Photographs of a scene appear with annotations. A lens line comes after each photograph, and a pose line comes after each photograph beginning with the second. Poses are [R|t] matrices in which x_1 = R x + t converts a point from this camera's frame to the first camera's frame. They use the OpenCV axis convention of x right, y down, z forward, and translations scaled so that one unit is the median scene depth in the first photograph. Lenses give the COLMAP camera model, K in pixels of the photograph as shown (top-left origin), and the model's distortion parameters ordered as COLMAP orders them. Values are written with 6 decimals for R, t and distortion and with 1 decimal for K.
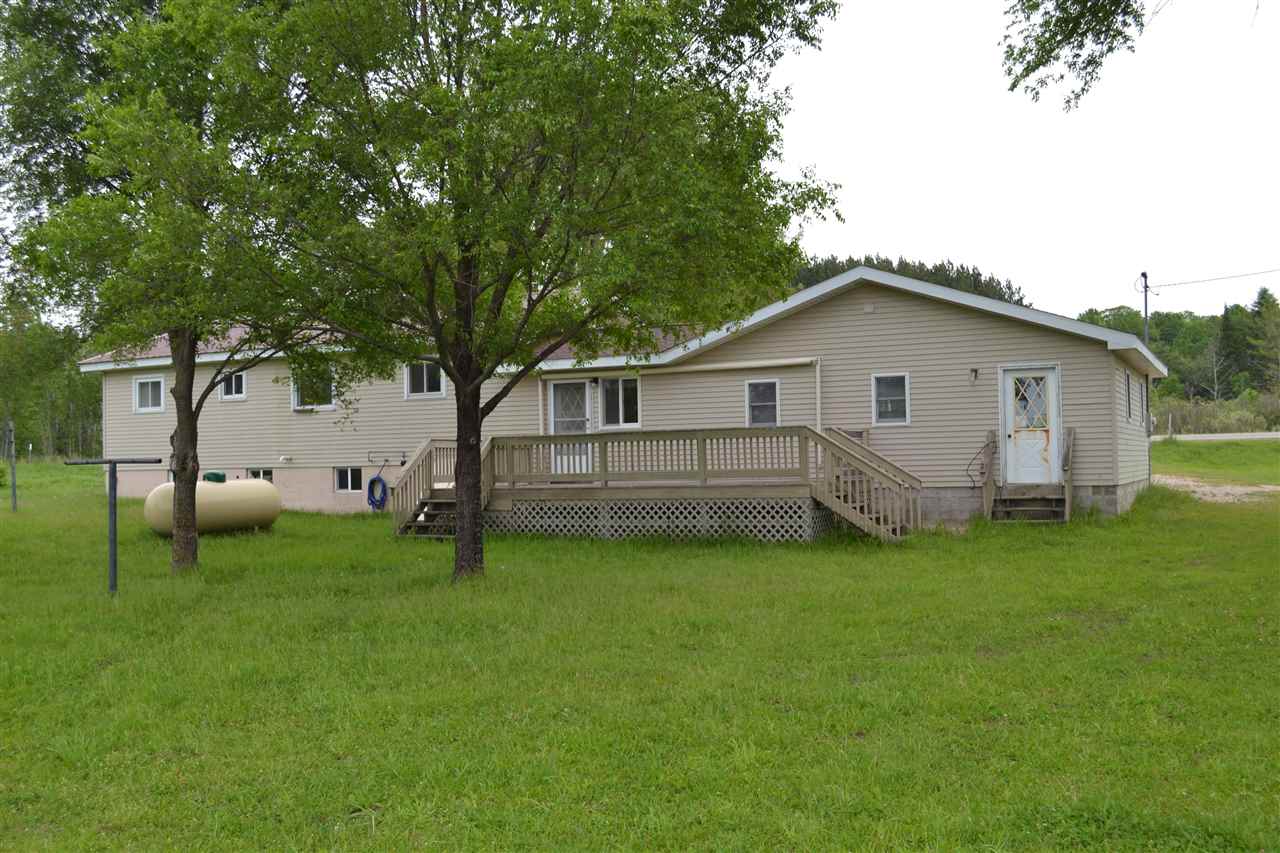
lens RADIAL K [[1264.9, 0, 640.0], [0, 1264.9, 426.5], [0, 0, 1]] dist [-0.027924, -0.025734]
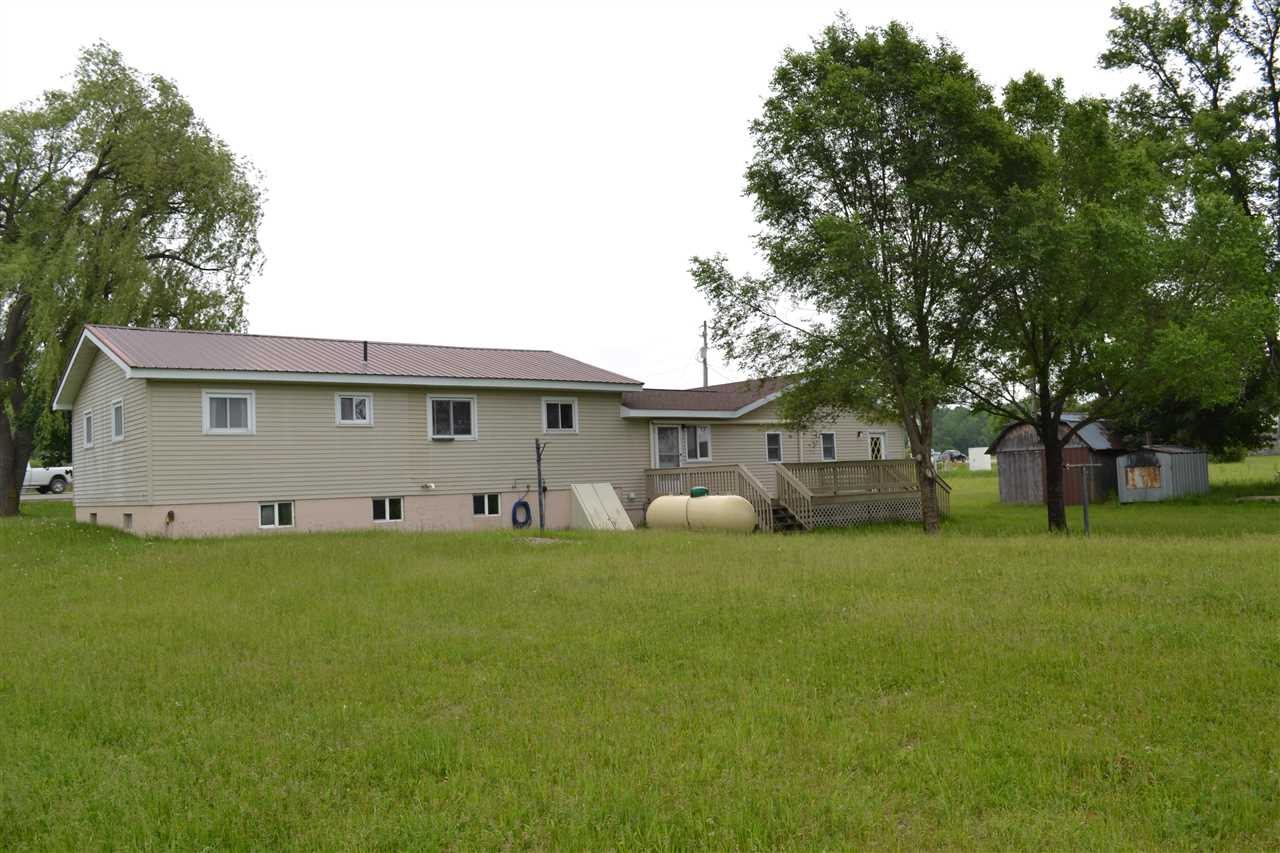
lens RADIAL K [[1025.4, 0, 640.0], [0, 1025.4, 426.5], [0, 0, 1]] dist [-0.052962, -0.001378]
pose [[0.454624, 0.055404, 0.888959, -0.957528], [0.008151, 0.997763, -0.066354, 0.034410], [-0.890646, 0.037412, 0.453156, 0.481713]]
